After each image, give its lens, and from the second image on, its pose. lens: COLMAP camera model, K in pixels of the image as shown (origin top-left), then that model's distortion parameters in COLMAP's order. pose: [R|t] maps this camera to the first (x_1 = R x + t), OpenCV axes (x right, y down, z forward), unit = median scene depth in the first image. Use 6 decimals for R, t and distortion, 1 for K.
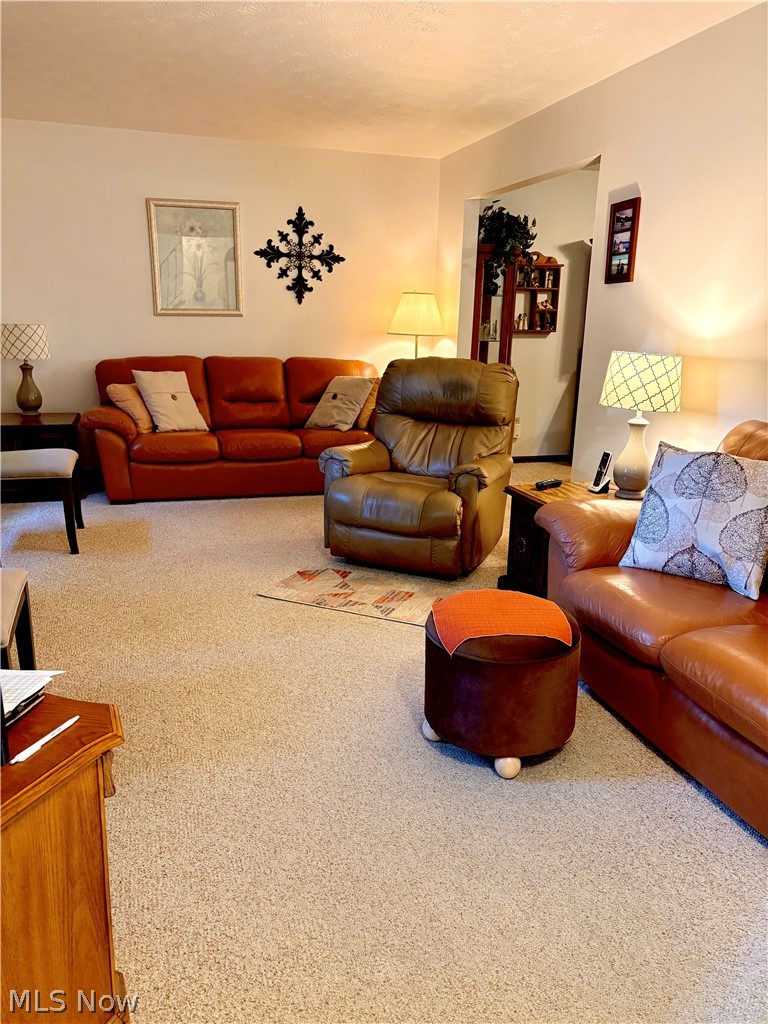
lens RADIAL K [[764.8, 0, 383.2], [0, 764.8, 515.1], [0, 0, 1]] dist [0.023630, -0.004305]
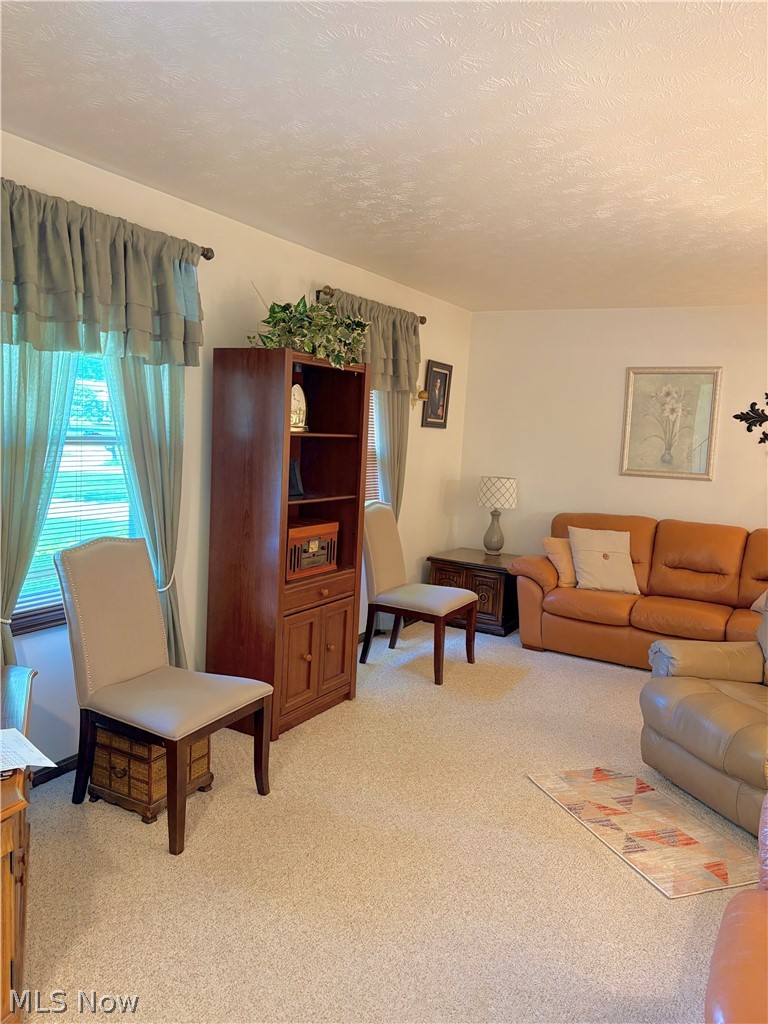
lens RADIAL K [[764.8, 0, 381.3], [0, 764.8, 510.8], [0, 0, 1]] dist [0.023630, -0.004305]
pose [[0.692901, 0.095817, -0.714638, 0.230824], [-0.220280, 0.971876, -0.083273, -0.062420], [0.686560, 0.215120, 0.694521, 0.087649]]
